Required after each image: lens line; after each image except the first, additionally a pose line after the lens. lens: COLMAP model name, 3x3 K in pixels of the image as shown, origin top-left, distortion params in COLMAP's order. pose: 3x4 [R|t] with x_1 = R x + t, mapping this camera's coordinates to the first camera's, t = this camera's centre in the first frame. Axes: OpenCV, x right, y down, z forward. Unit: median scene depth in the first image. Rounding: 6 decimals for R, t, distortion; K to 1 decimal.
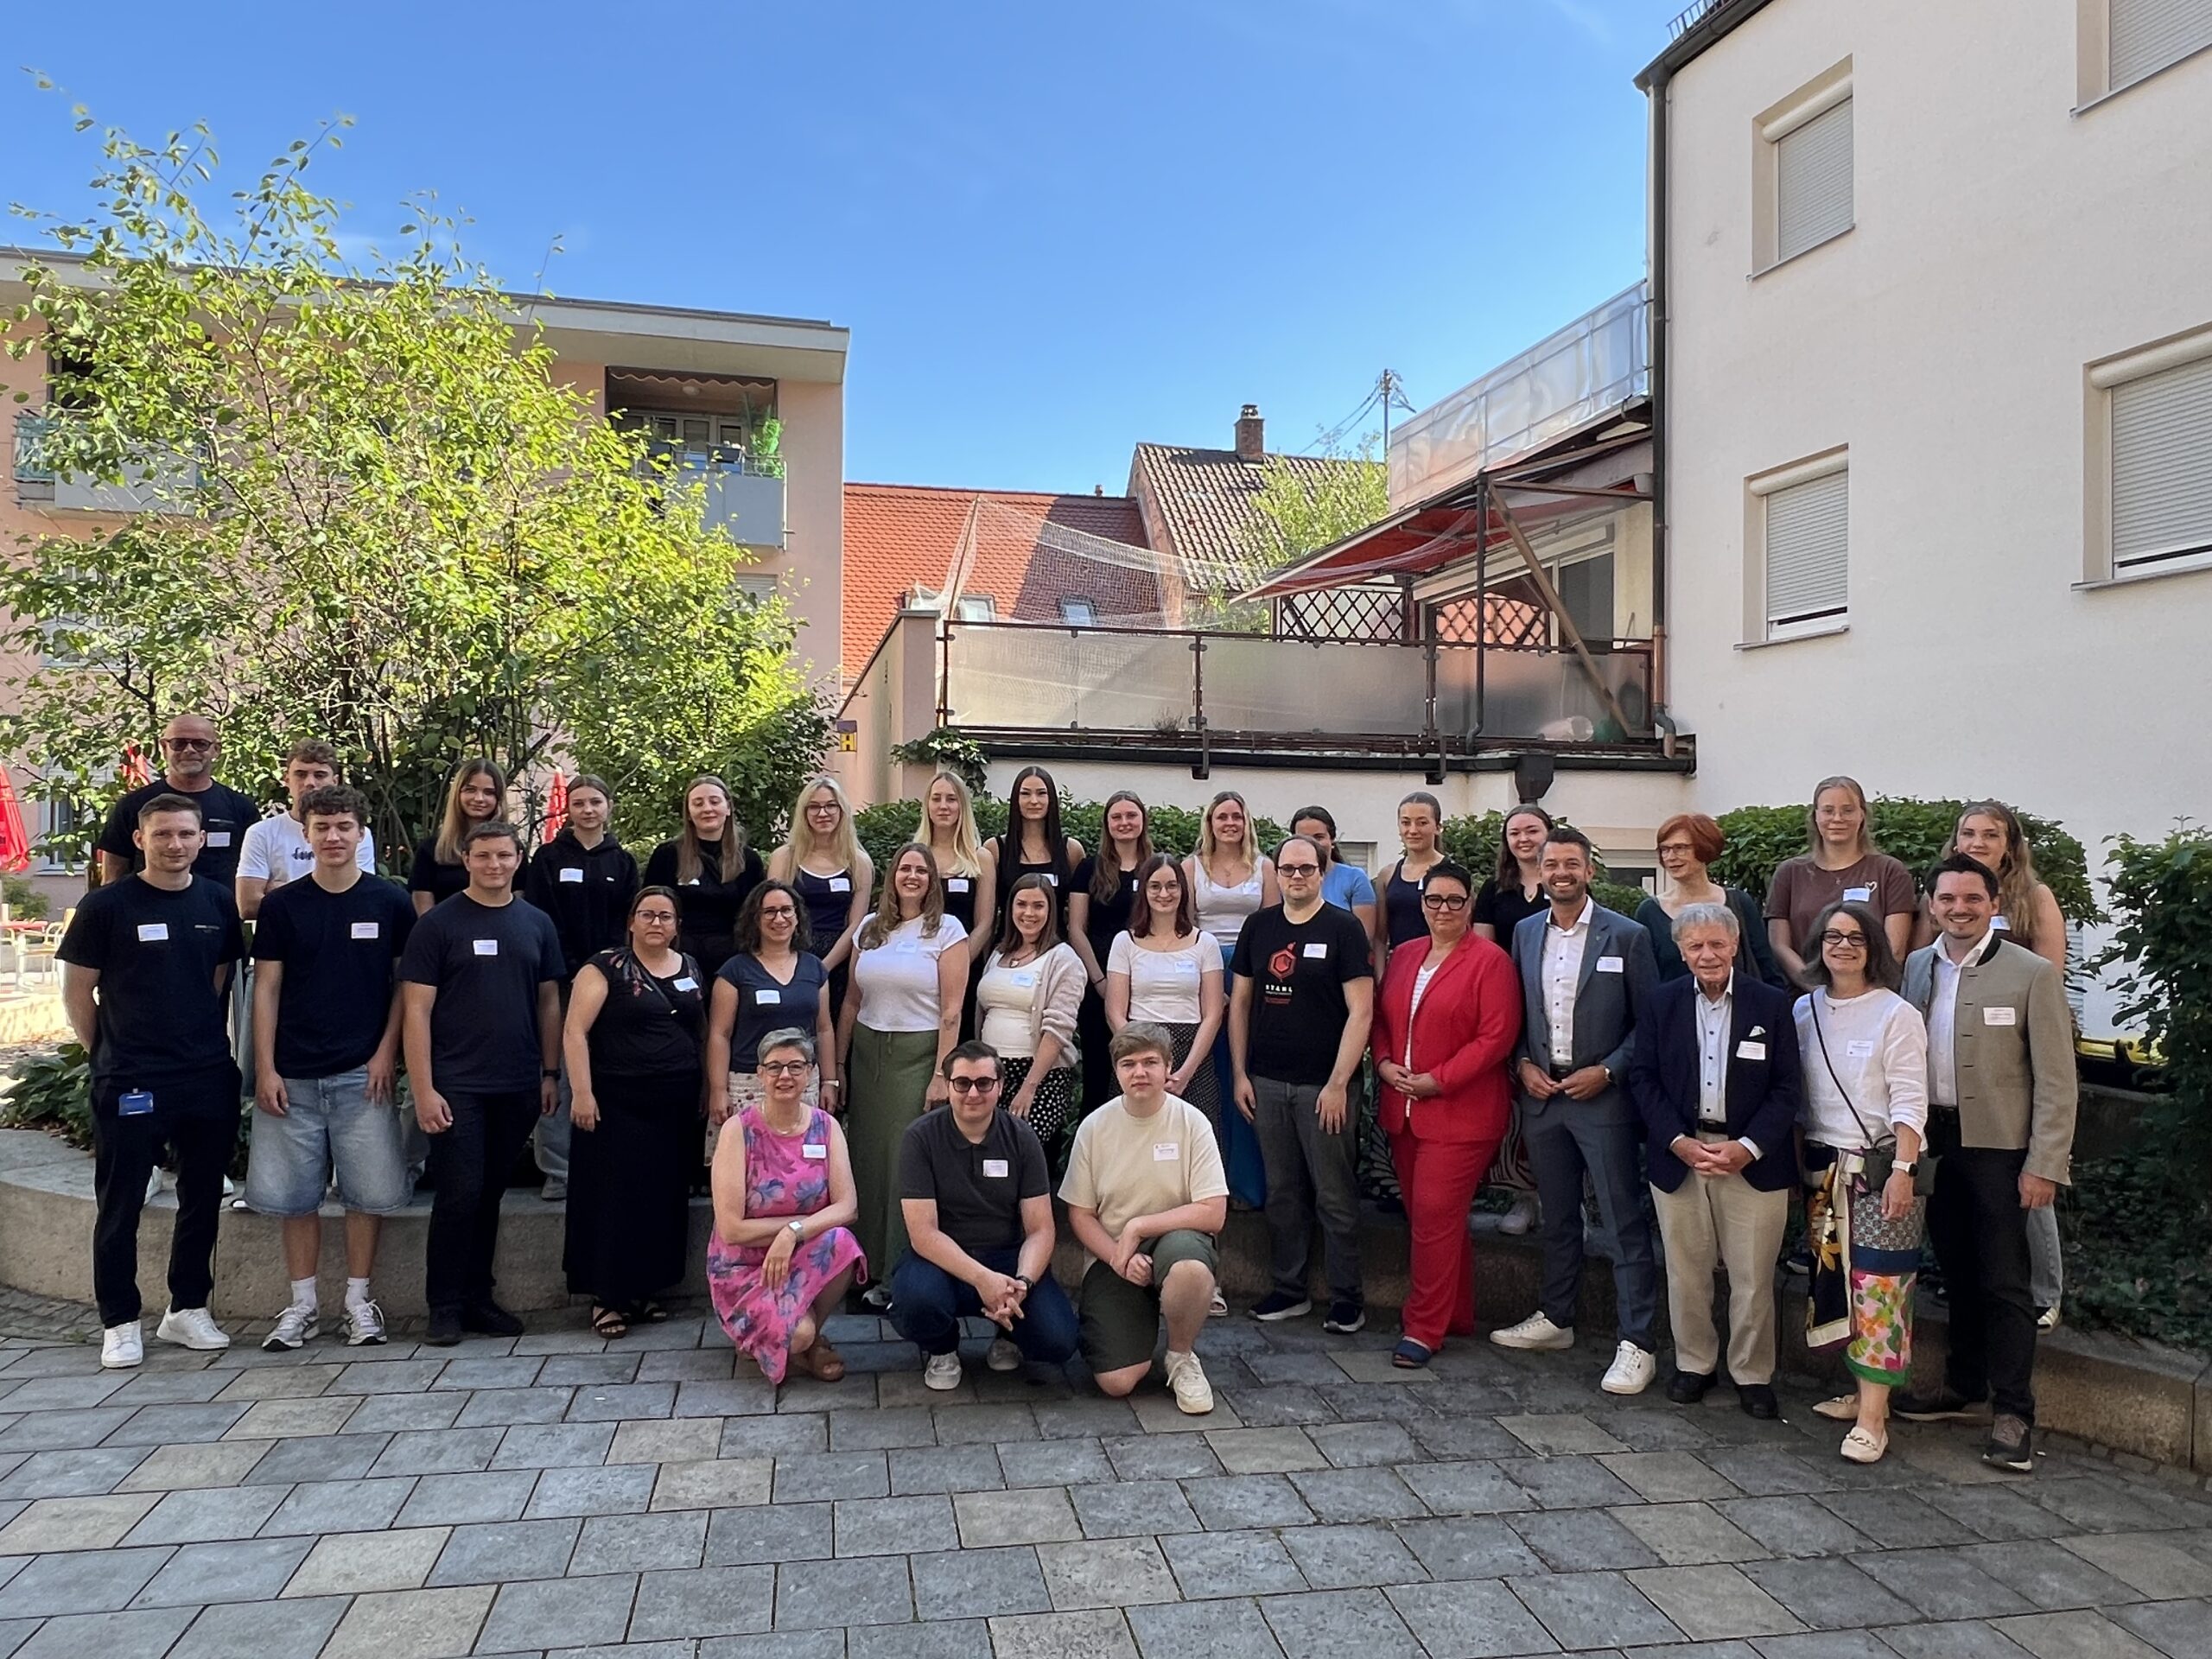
lens RADIAL K [[1377.4, 0, 1108.4], [0, 1377.4, 832.3], [0, 0, 1]] dist [-0.029580, 0.011707]
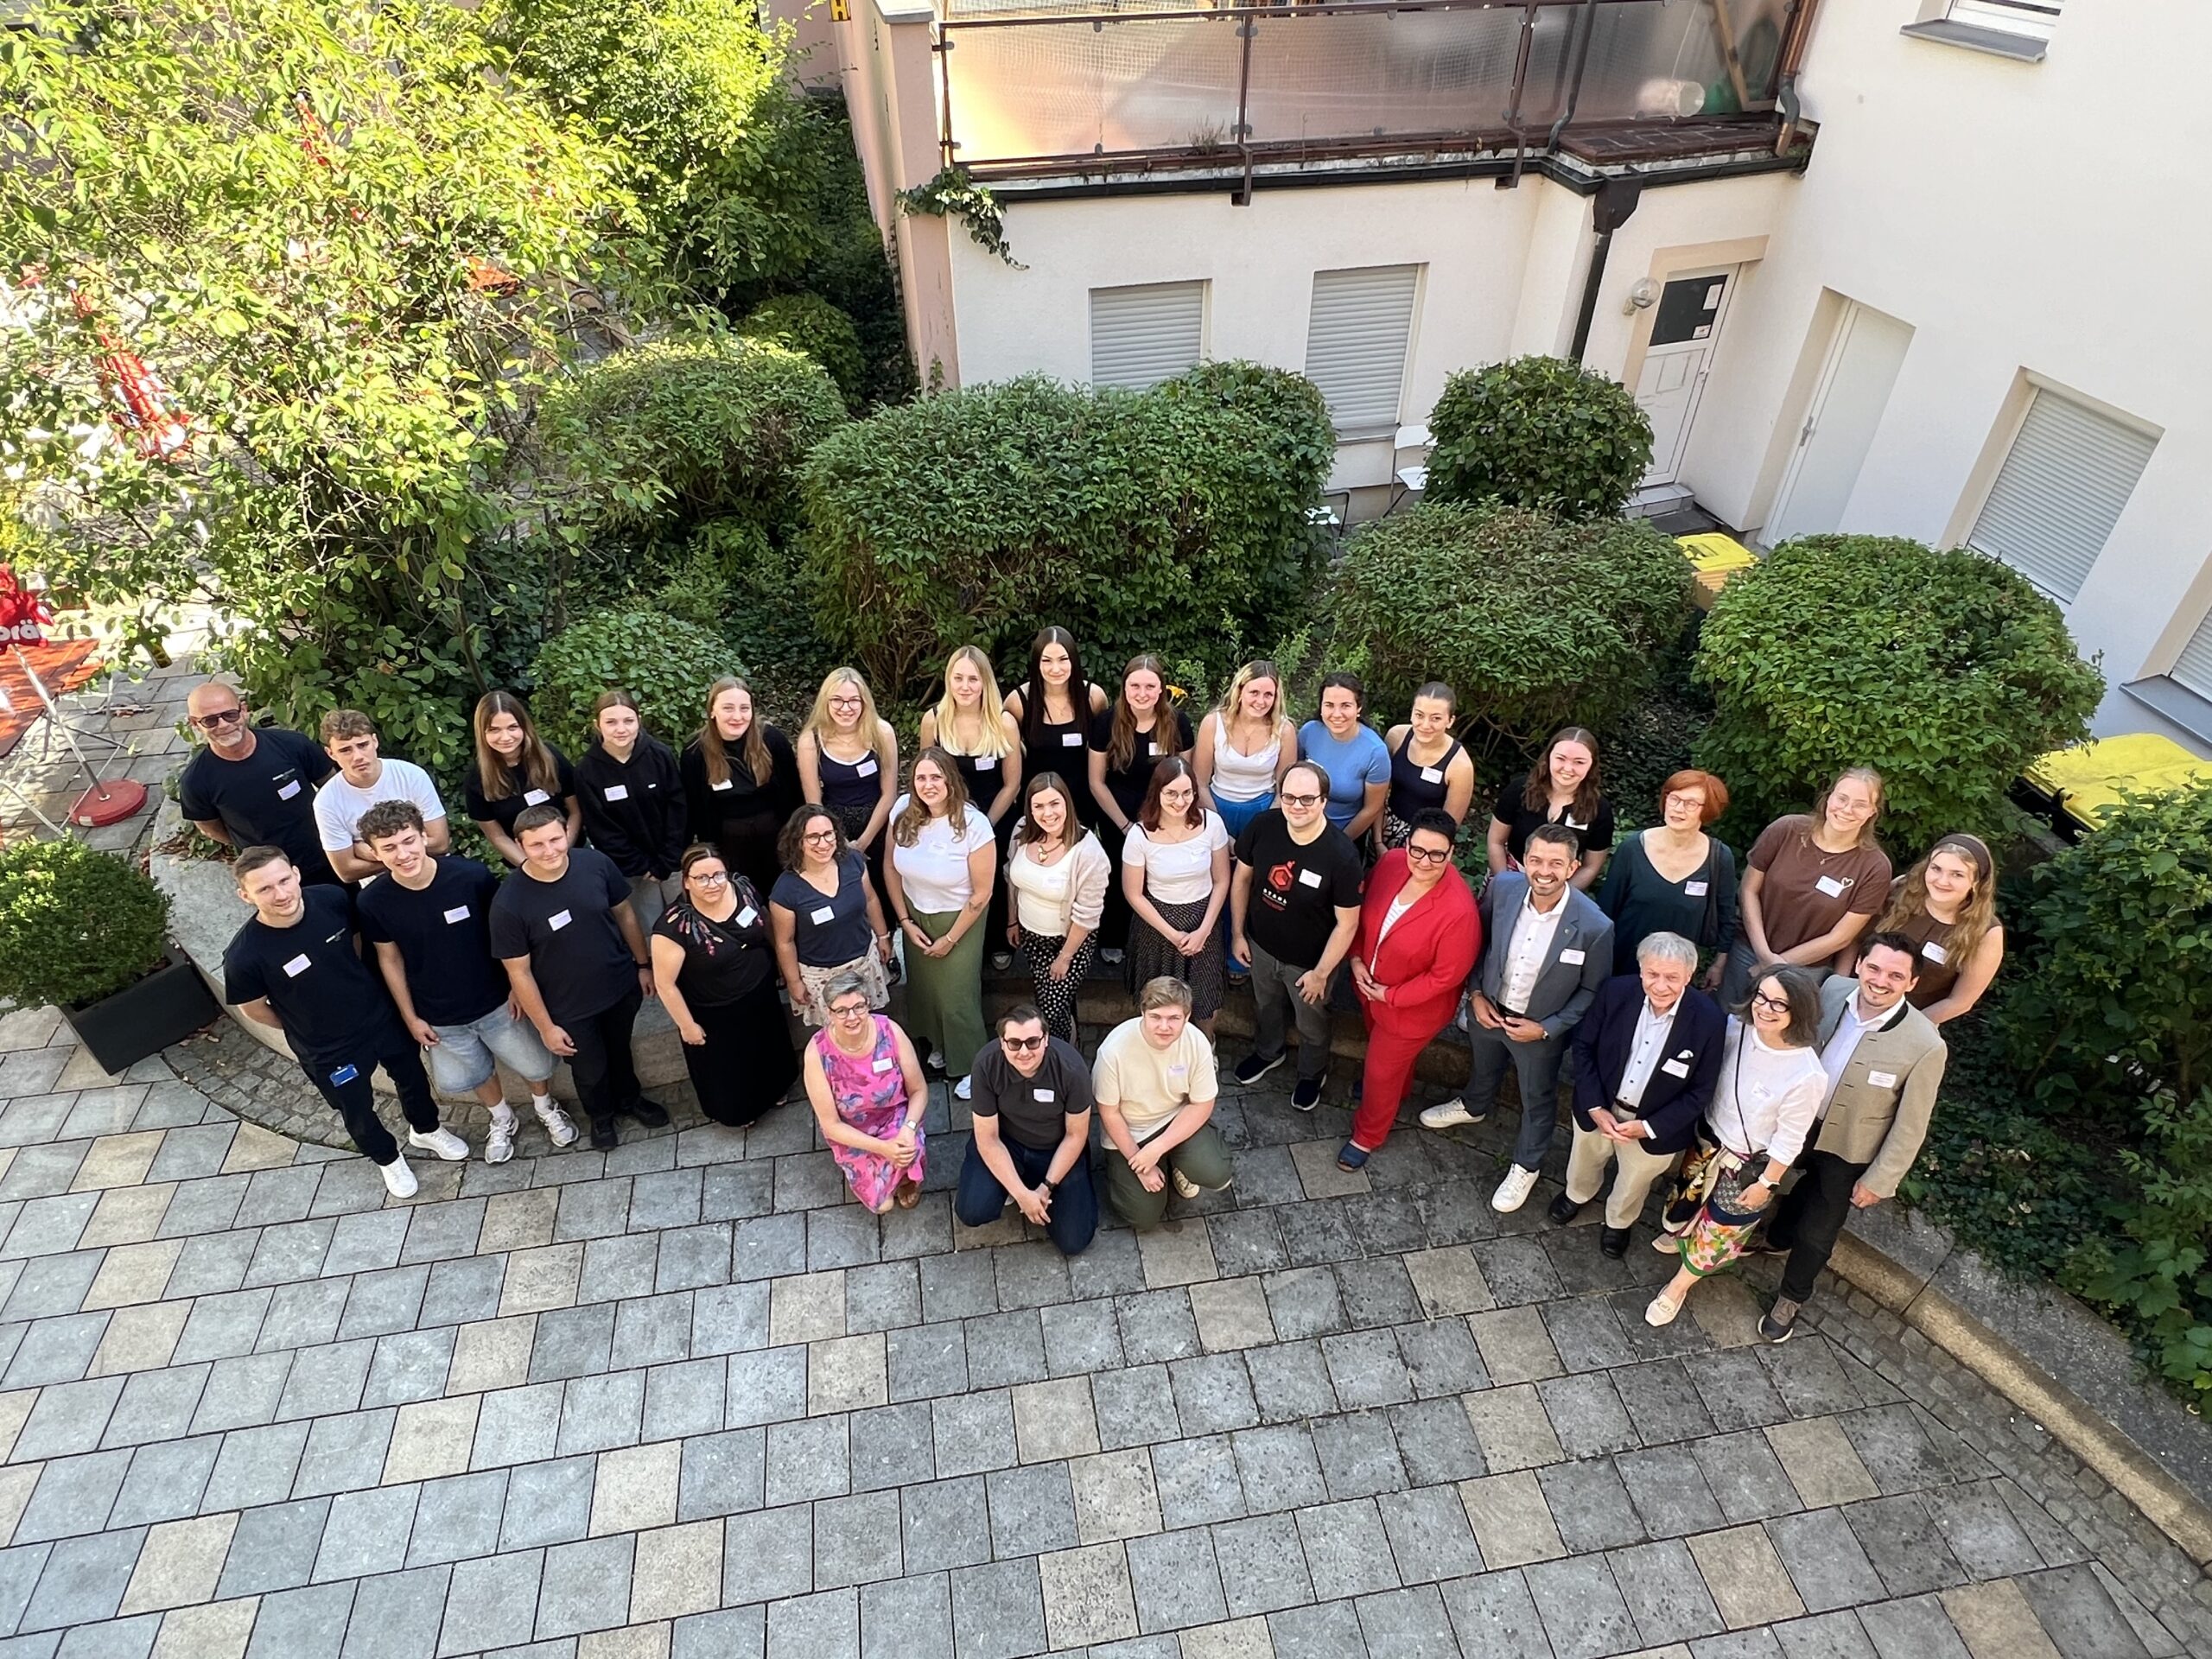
lens RADIAL K [[1218.1, 0, 1109.5], [0, 1218.1, 829.2], [0, 0, 1]] dist [-0.013853, -0.001287]
pose [[0.999519, 0.006421, -0.030326, 0.021418], [0.015153, 0.752240, 0.658715, -0.669601], [0.027042, -0.658858, 0.751781, 0.346084]]
